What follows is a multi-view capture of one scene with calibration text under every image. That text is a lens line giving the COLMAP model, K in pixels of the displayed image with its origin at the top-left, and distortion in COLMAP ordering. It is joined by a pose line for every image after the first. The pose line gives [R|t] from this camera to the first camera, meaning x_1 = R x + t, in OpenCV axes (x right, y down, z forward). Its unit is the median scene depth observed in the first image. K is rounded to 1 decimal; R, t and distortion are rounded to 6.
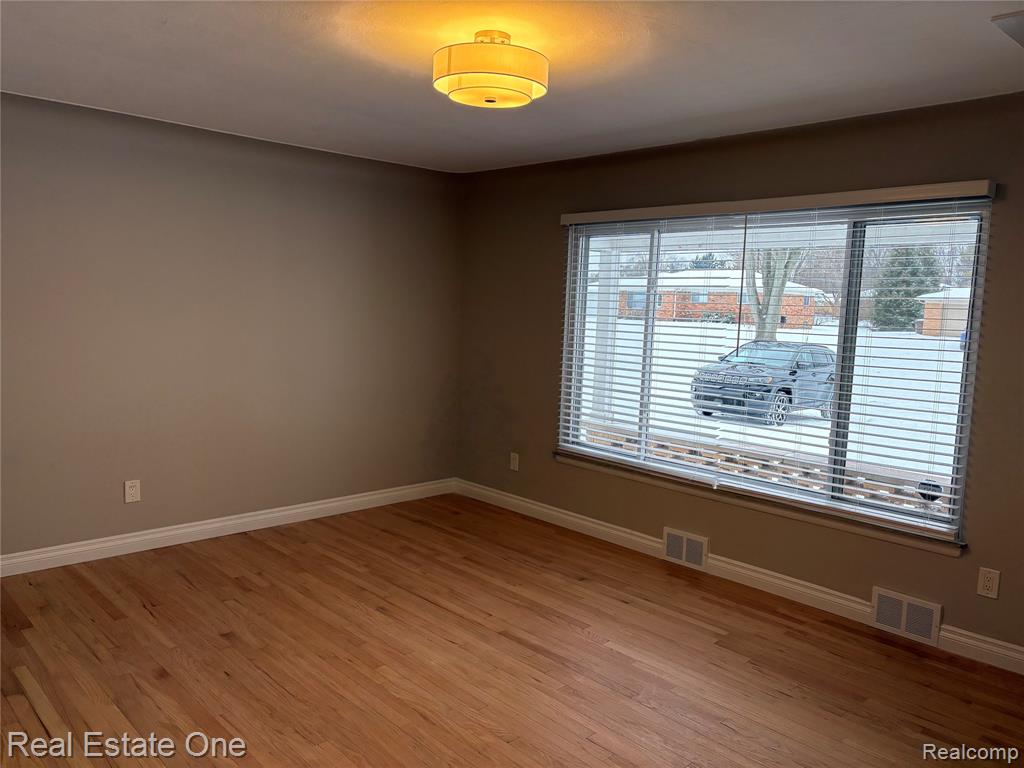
lens RADIAL K [[772.7, 0, 512.0], [0, 772.7, 384.0], [0, 0, 1]] dist [0.072500, -0.088510]
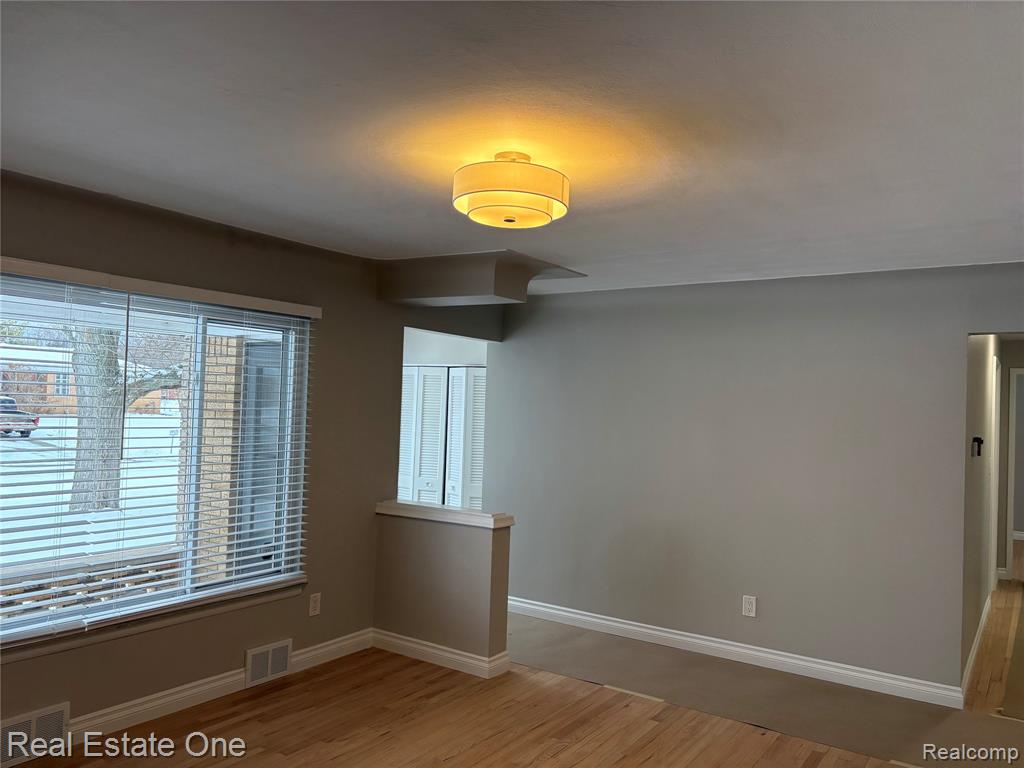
lens RADIAL K [[772.7, 0, 512.0], [0, 772.7, 384.0], [0, 0, 1]] dist [0.072500, -0.088510]
pose [[-0.213172, -0.016837, 0.976870, -0.695882], [0.064655, 0.997417, 0.031300, -0.129104], [-0.974873, 0.069832, -0.211532, 0.852113]]
